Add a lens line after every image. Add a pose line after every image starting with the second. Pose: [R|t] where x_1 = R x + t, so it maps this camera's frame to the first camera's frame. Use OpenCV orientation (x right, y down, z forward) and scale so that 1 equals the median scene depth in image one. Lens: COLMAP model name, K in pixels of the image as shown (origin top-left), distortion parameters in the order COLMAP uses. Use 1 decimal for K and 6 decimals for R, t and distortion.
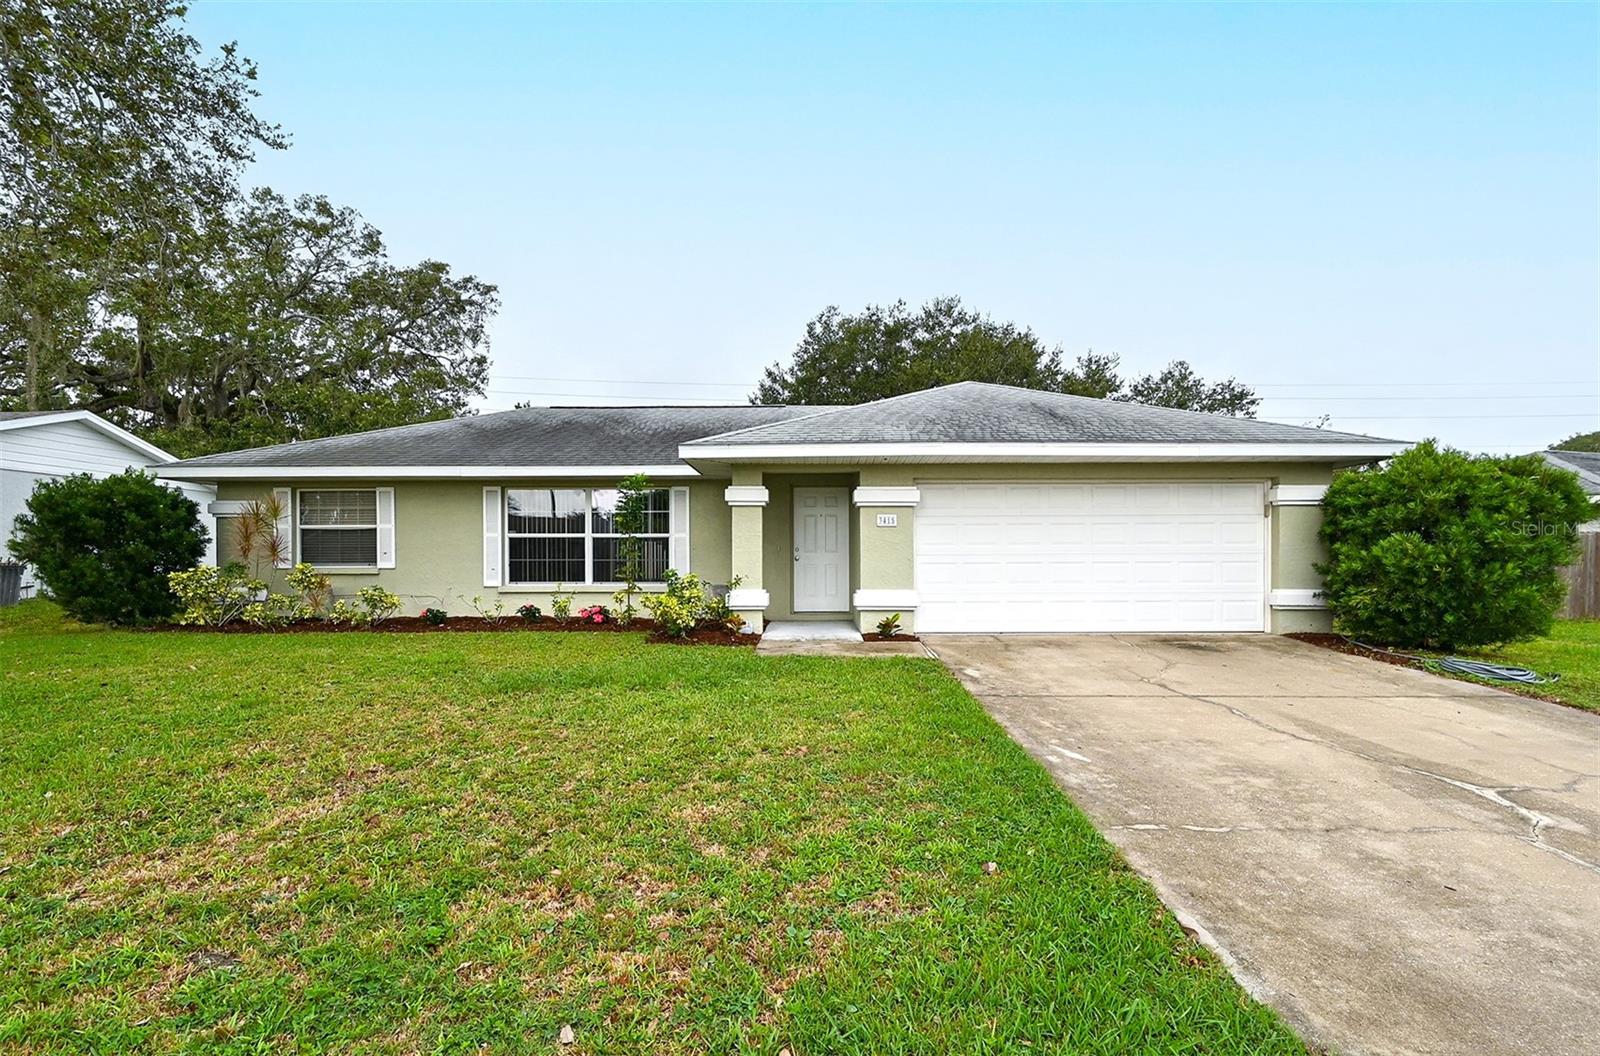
lens RADIAL K [[702.3, 0, 796.7], [0, 702.3, 541.1], [0, 0, 1]] dist [-0.015665, -0.001470]
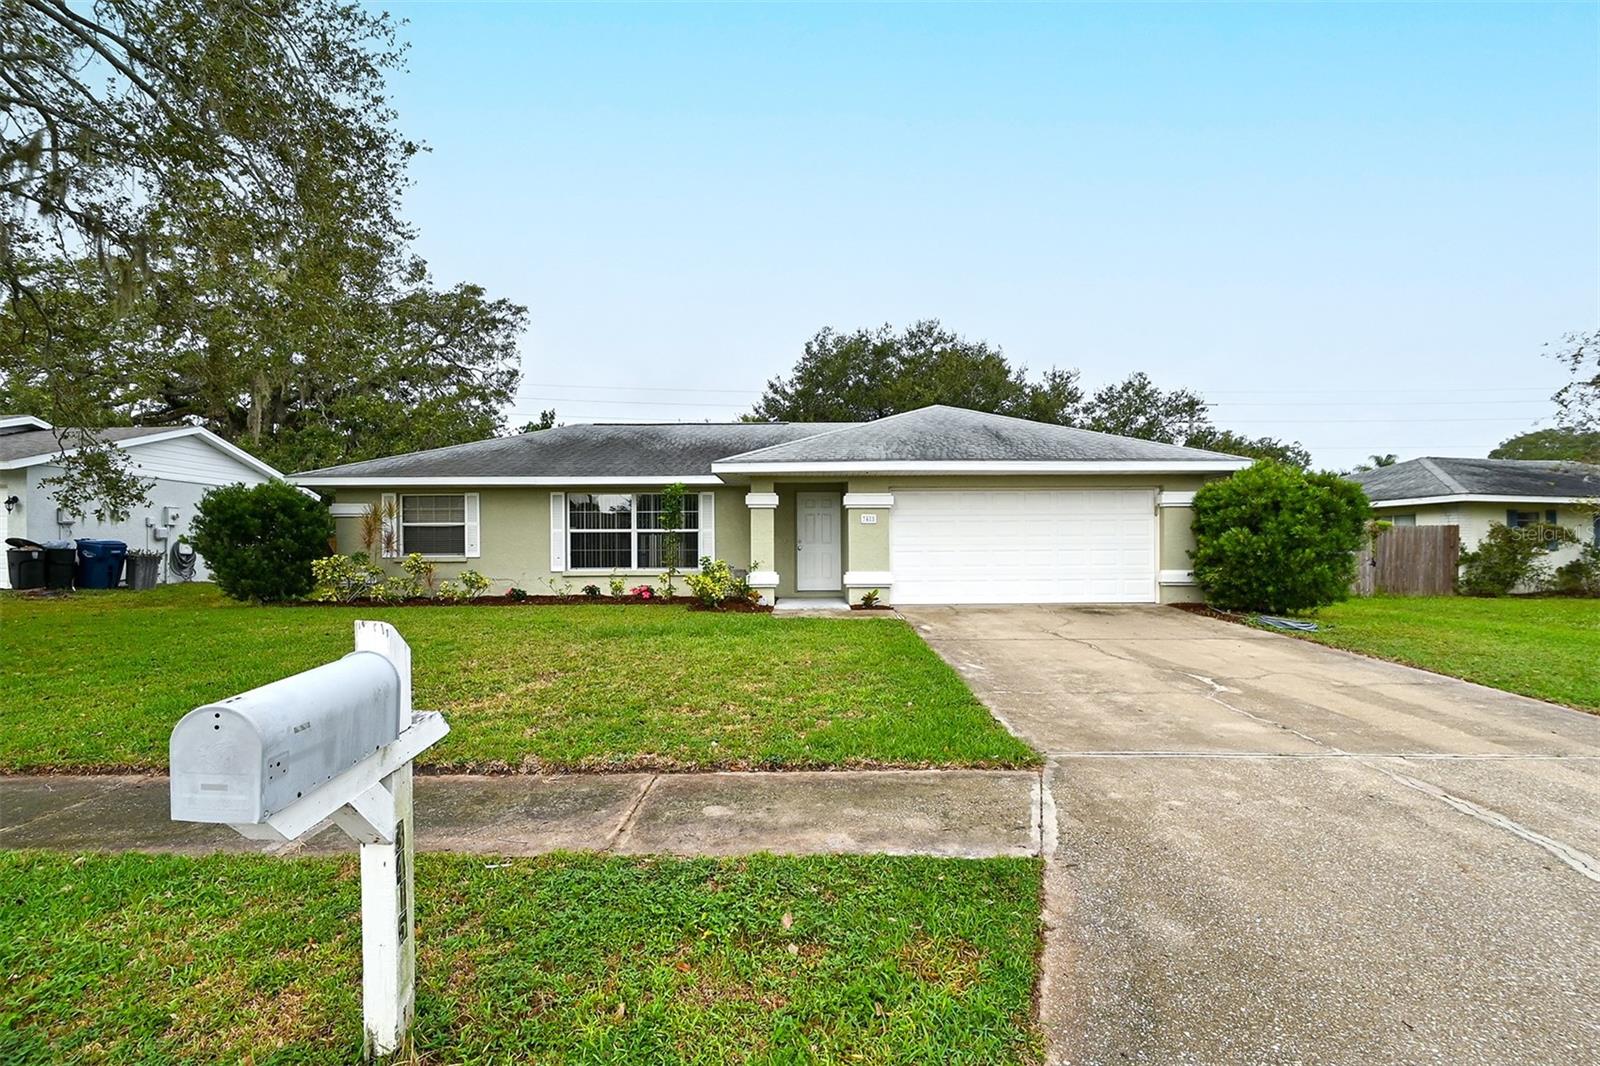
lens RADIAL K [[702.3, 0, 799.2], [0, 702.3, 524.0], [0, 0, 1]] dist [-0.015665, -0.001470]
pose [[0.999957, -0.002581, 0.008930, -0.012969], [0.002716, 0.999882, -0.015138, -0.000239], [-0.008890, 0.015161, 0.999846, -0.298479]]
